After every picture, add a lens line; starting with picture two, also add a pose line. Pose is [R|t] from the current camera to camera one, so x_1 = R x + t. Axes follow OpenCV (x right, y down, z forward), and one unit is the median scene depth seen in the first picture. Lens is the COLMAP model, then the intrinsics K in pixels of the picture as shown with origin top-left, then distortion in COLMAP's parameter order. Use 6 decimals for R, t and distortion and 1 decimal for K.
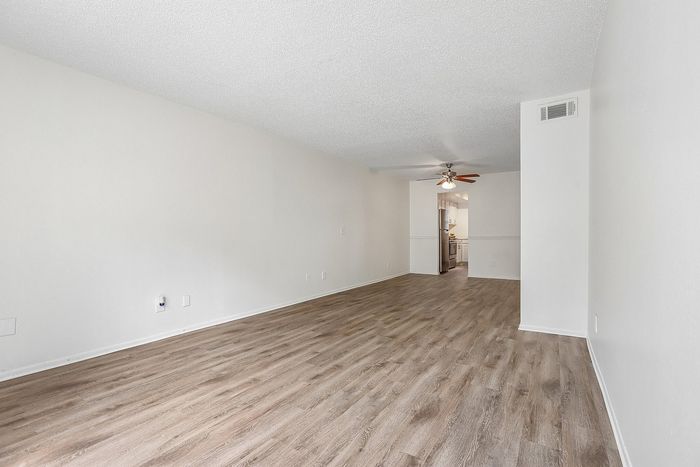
lens RADIAL K [[318.8, 0, 348.0], [0, 318.8, 234.5], [0, 0, 1]] dist [-0.056988, 0.023653]
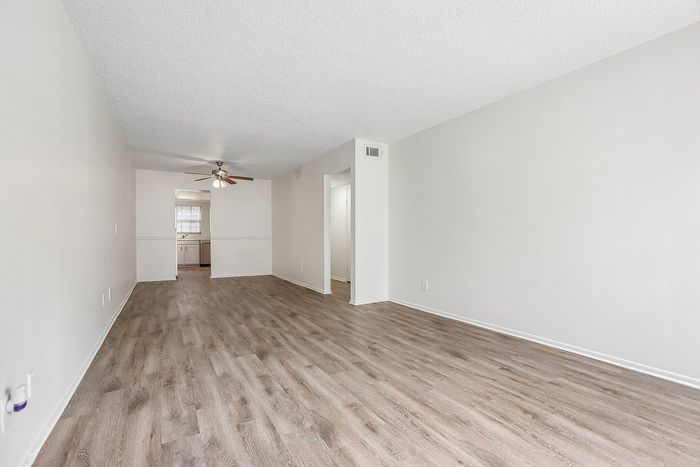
lens RADIAL K [[318.8, 0, 348.0], [0, 318.8, 234.5], [0, 0, 1]] dist [-0.056988, 0.023653]
pose [[0.442545, 0.007973, 0.896711, -0.748729], [-0.004796, 0.999967, -0.006524, 0.008651], [-0.896733, -0.001413, 0.442569, 0.452775]]
